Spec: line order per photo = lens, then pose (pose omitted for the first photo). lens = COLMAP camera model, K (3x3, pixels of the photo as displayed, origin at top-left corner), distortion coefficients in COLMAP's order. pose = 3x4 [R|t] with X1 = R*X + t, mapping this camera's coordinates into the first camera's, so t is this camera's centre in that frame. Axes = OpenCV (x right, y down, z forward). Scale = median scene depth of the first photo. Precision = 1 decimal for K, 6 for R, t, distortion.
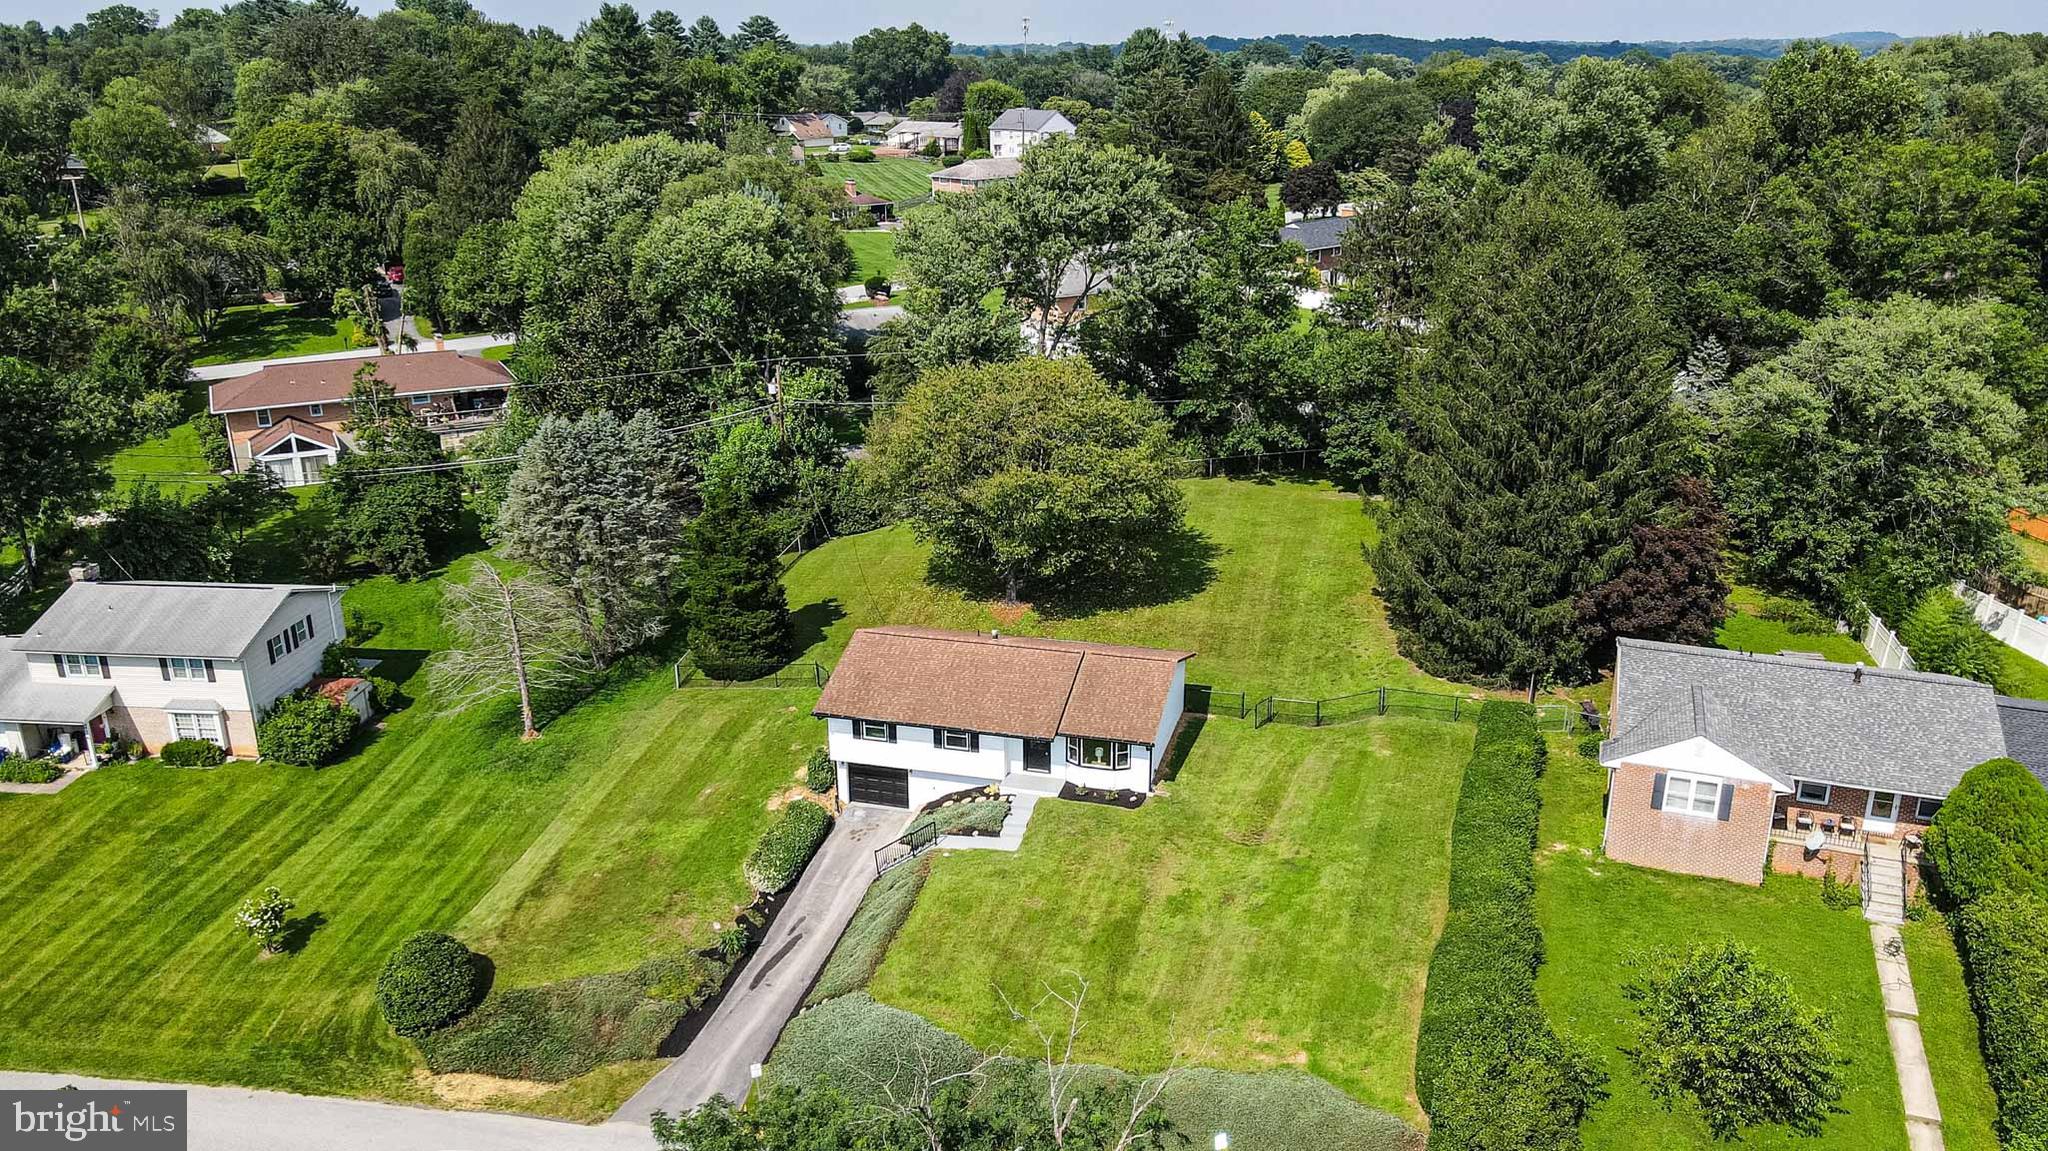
lens RADIAL K [[1511.6, 0, 1044.5], [0, 1511.6, 590.4], [0, 0, 1]] dist [0.007737, 0.026062]
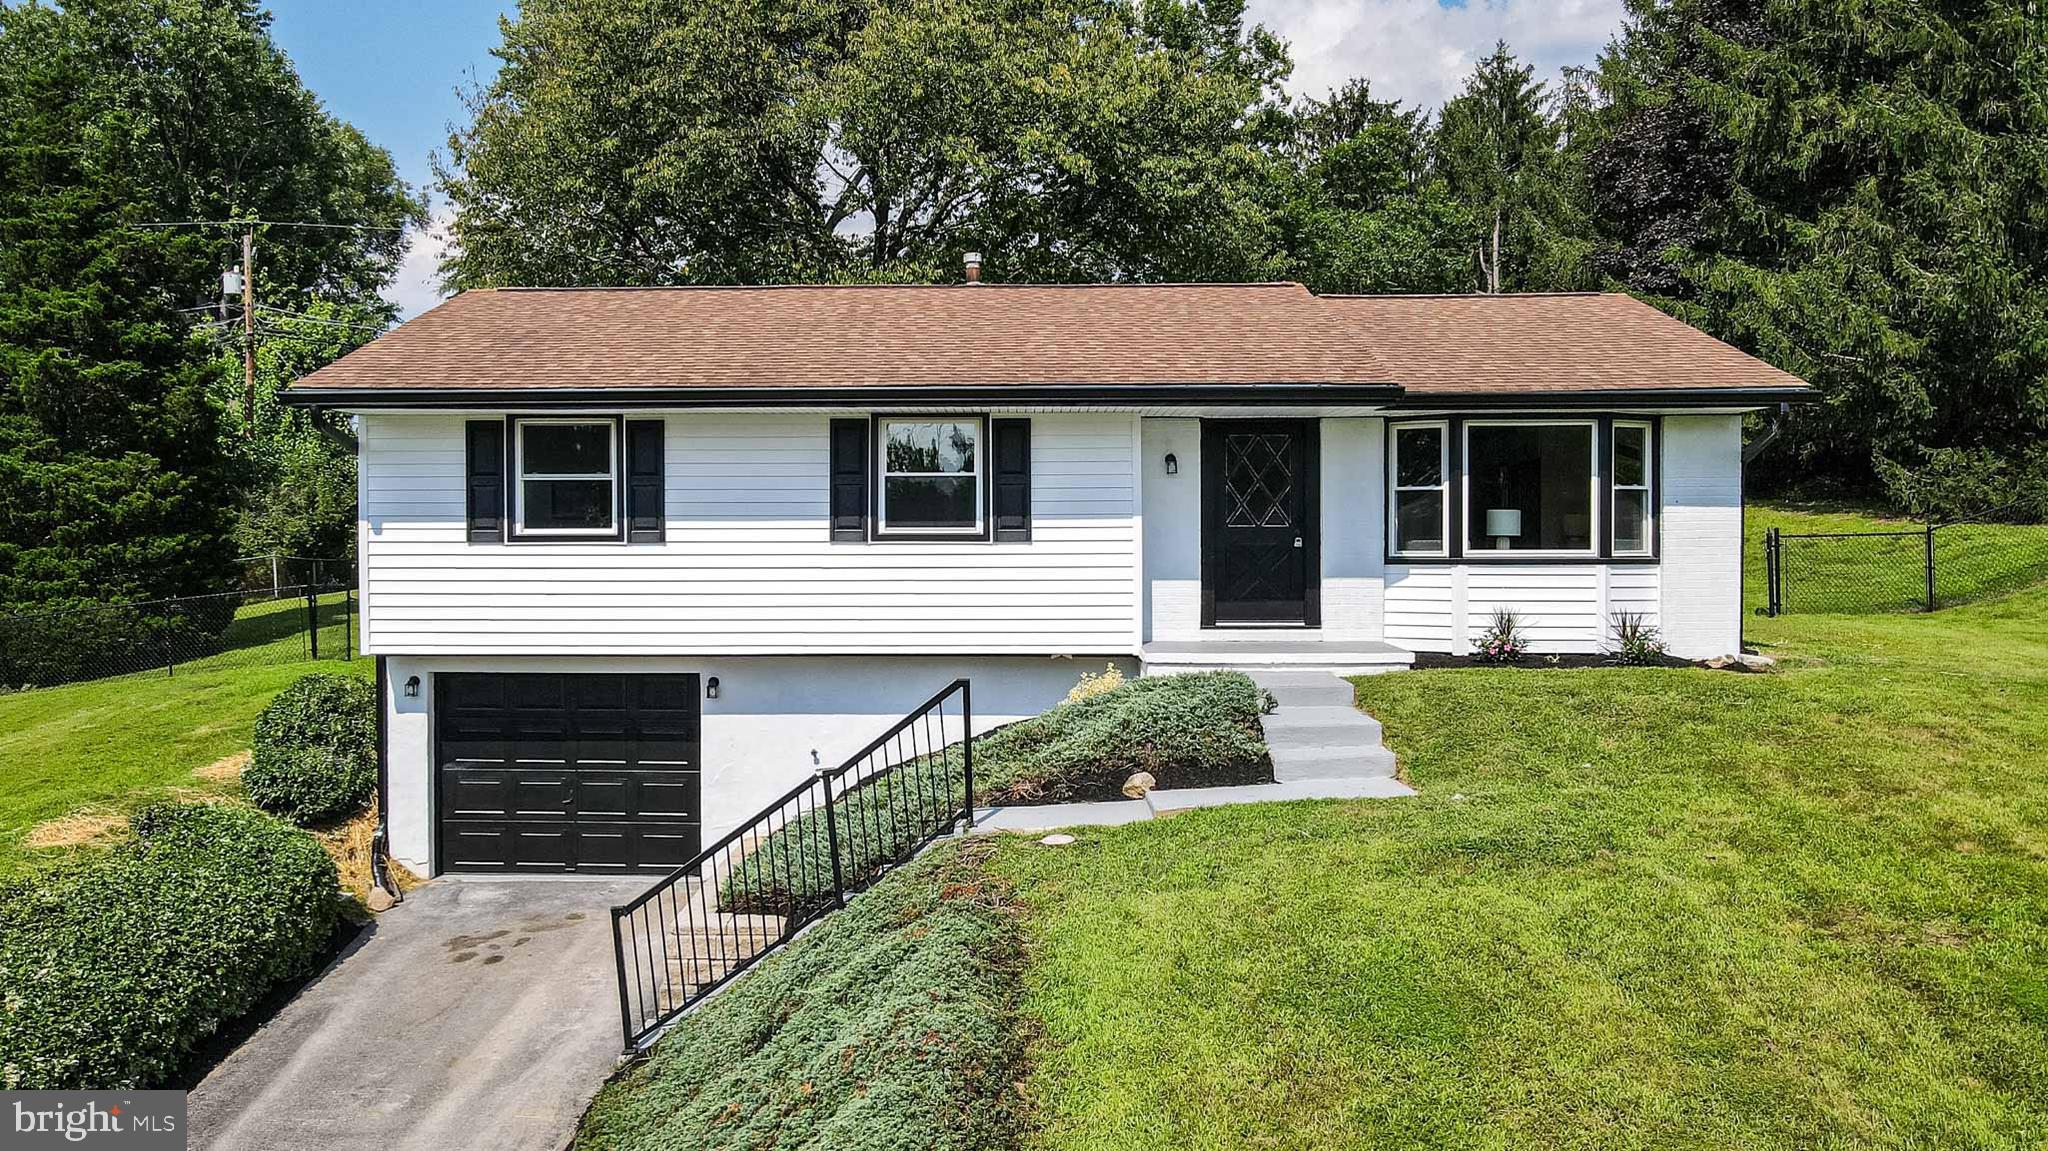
lens RADIAL K [[1634.2, 0, 951.9], [0, 1634.2, 564.3], [0, 0, 1]] dist [0.021111, 0.008156]
pose [[0.975377, 0.000139, 0.220546, -0.107611], [0.072251, 0.944614, -0.320130, 0.184982], [-0.208376, 0.328182, 0.921345, 0.739144]]
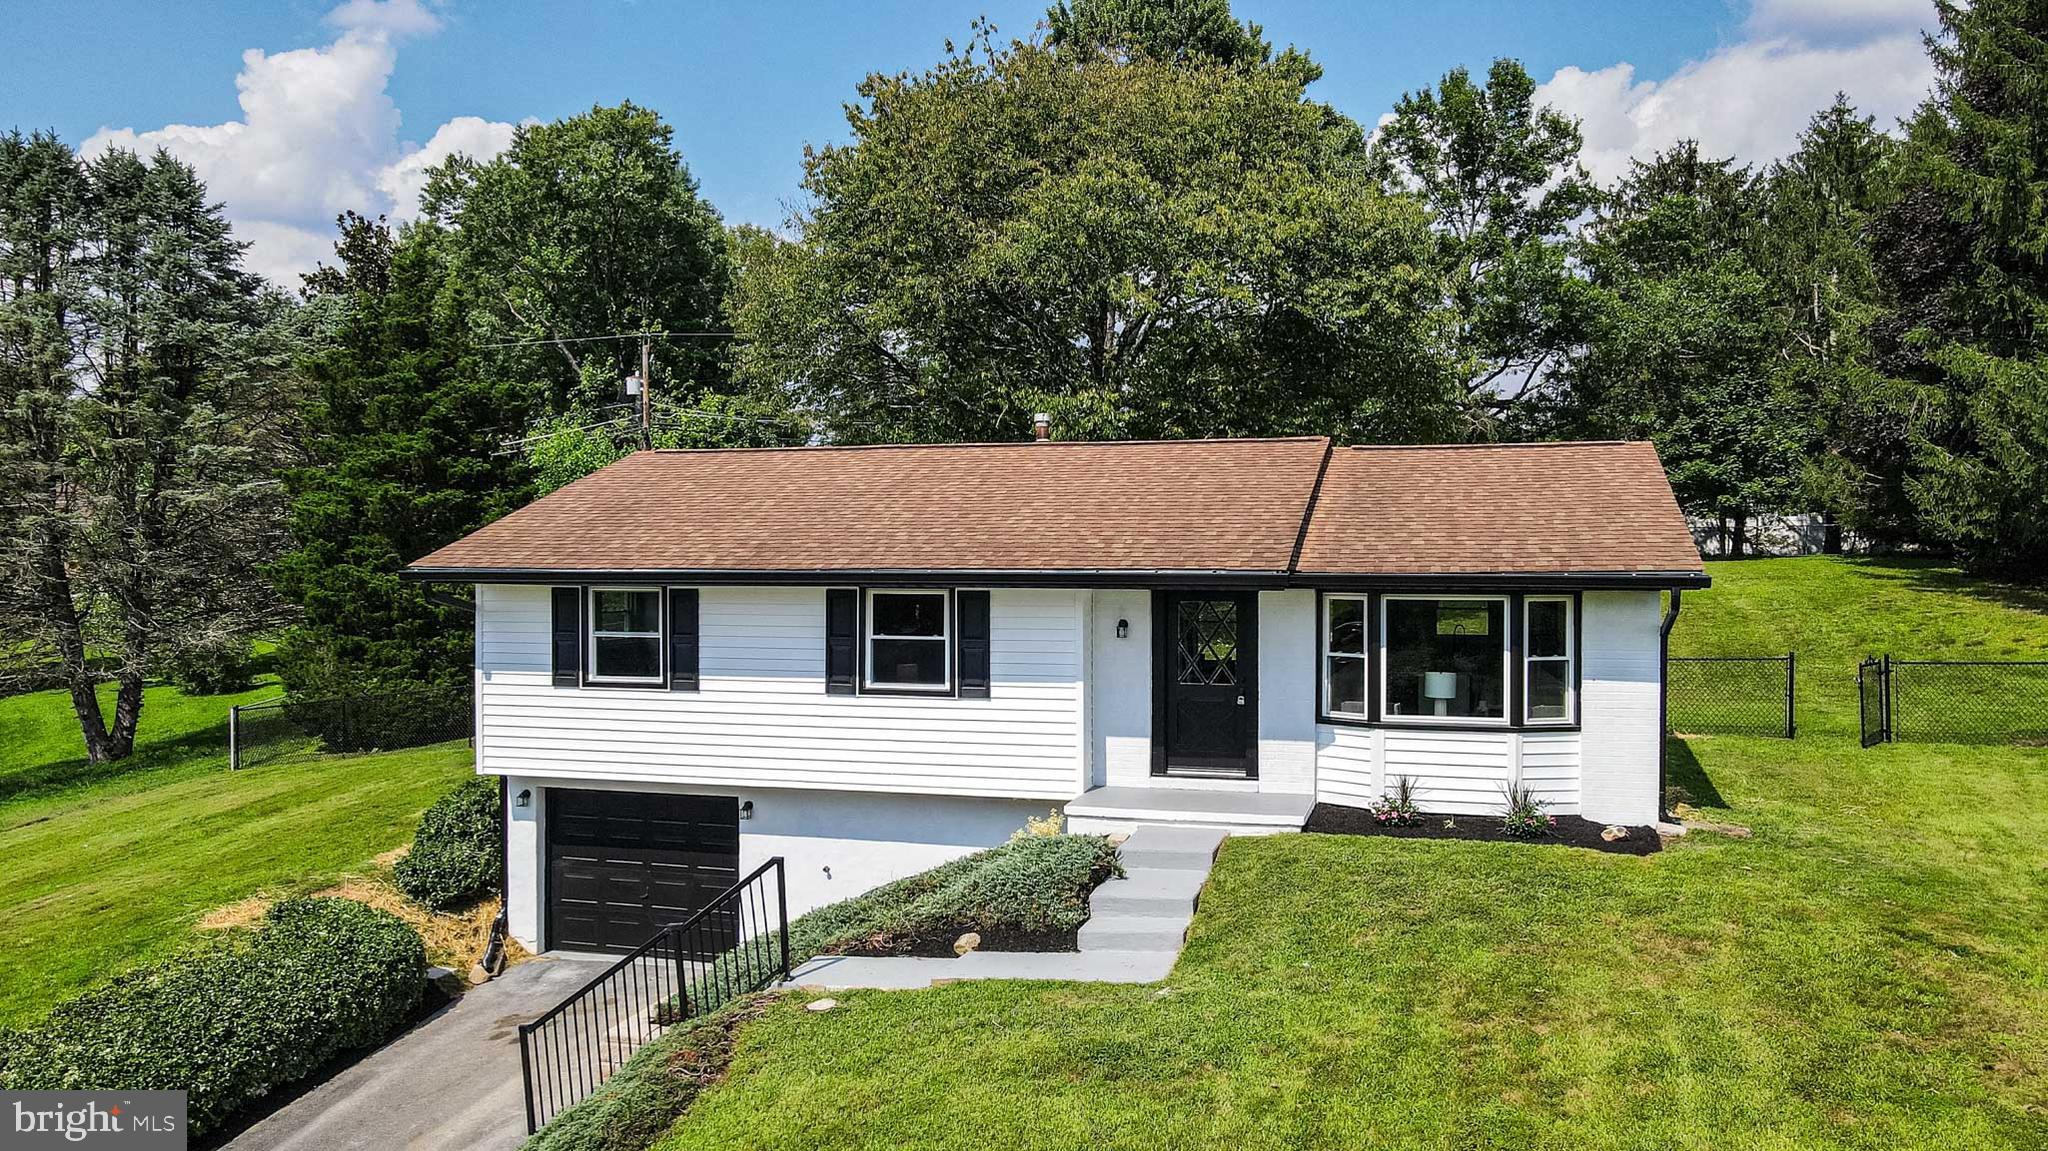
lens RADIAL K [[1511.6, 0, 1036.2], [0, 1511.6, 575.7], [0, 0, 1]] dist [0.007737, 0.026062]
pose [[0.999872, 0.006069, -0.014820, -0.029846], [-0.010607, 0.944308, -0.328892, 0.169270], [0.011998, 0.329007, 0.944251, 0.710054]]
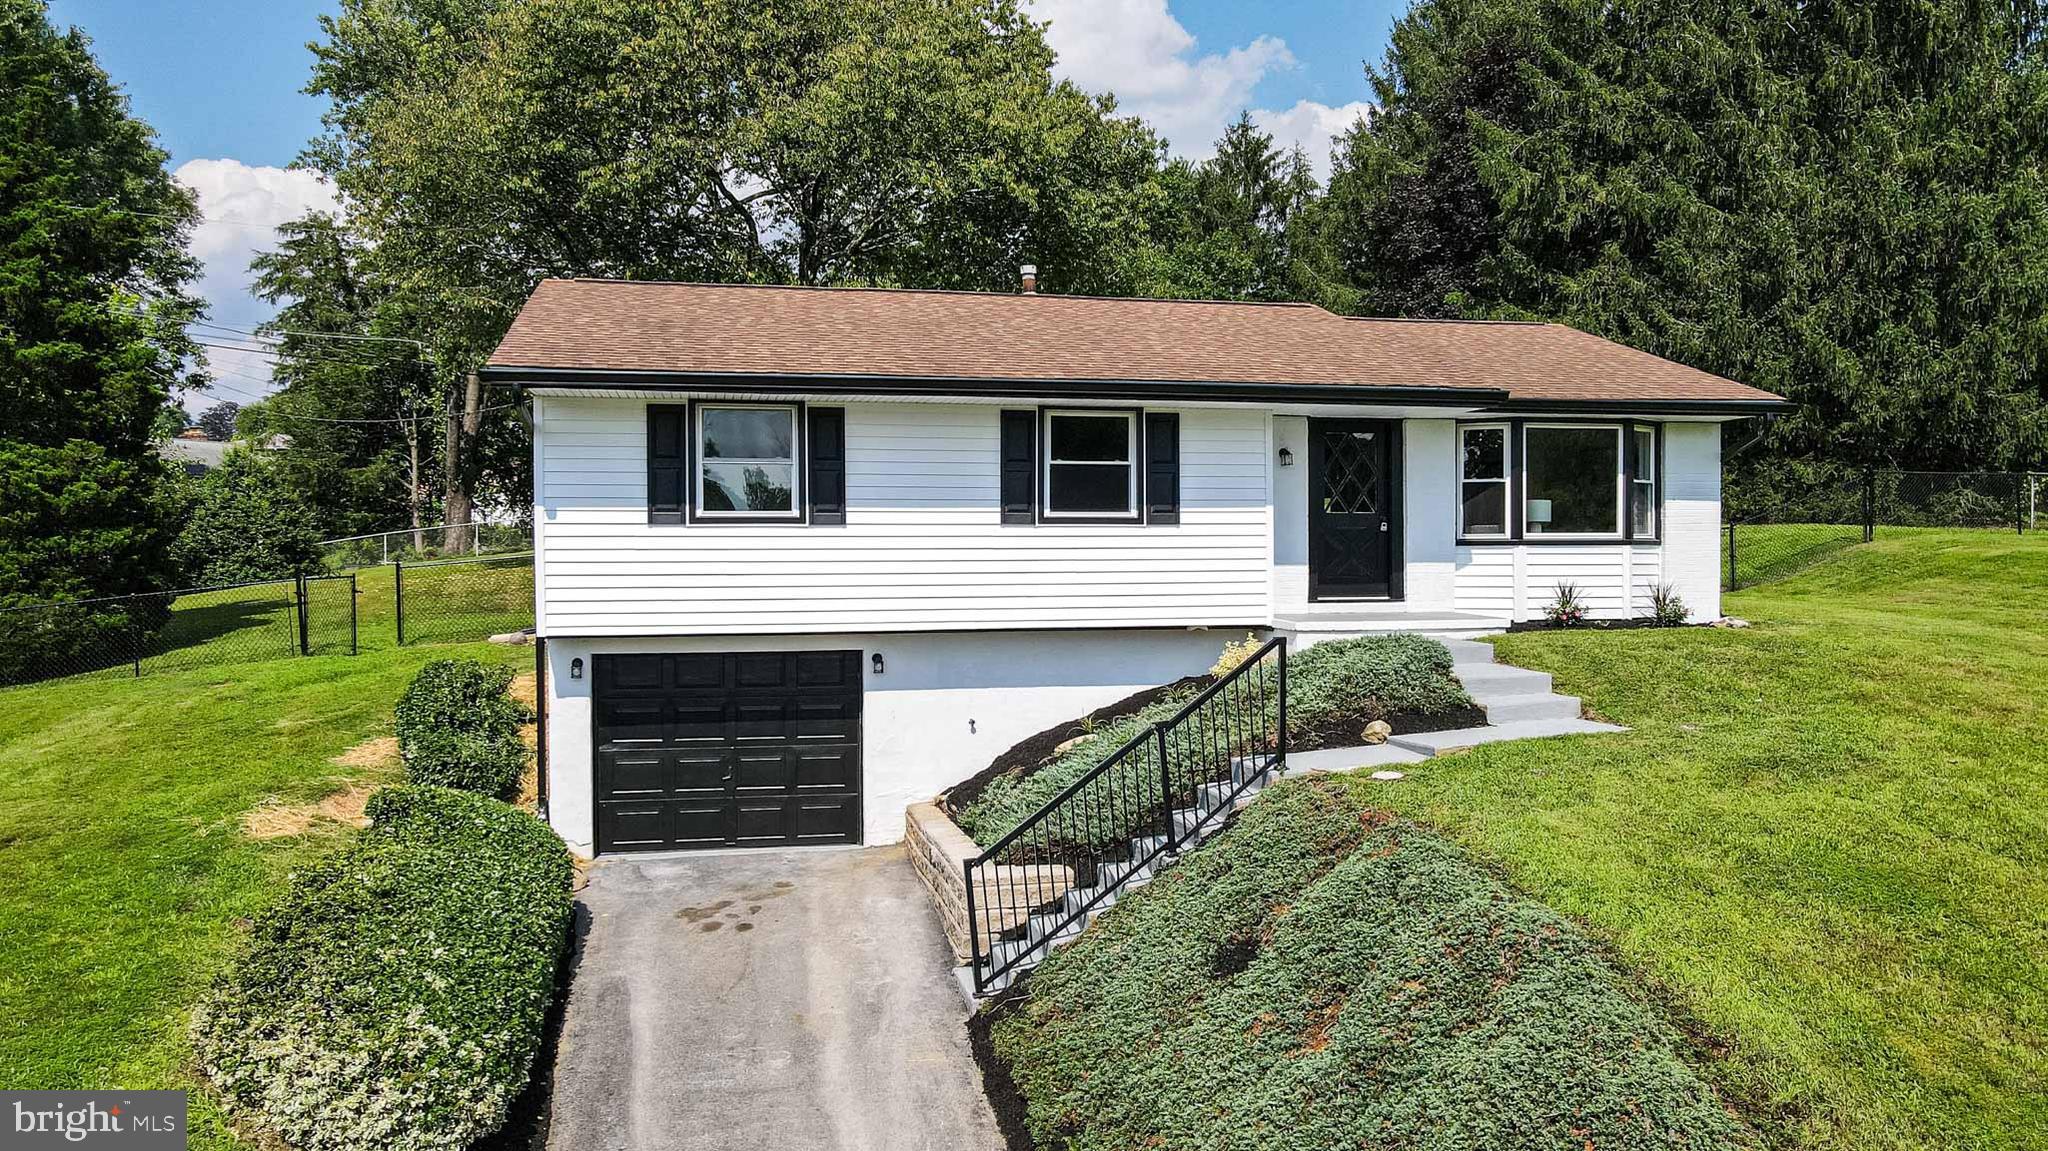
lens RADIAL K [[1511.6, 0, 1037.1], [0, 1511.6, 575.2], [0, 0, 1]] dist [0.007737, 0.026062]
pose [[0.889556, -0.005366, 0.456794, -0.178113], [0.155137, 0.944054, -0.291023, 0.181418], [-0.429676, 0.329747, 0.840622, 0.763505]]
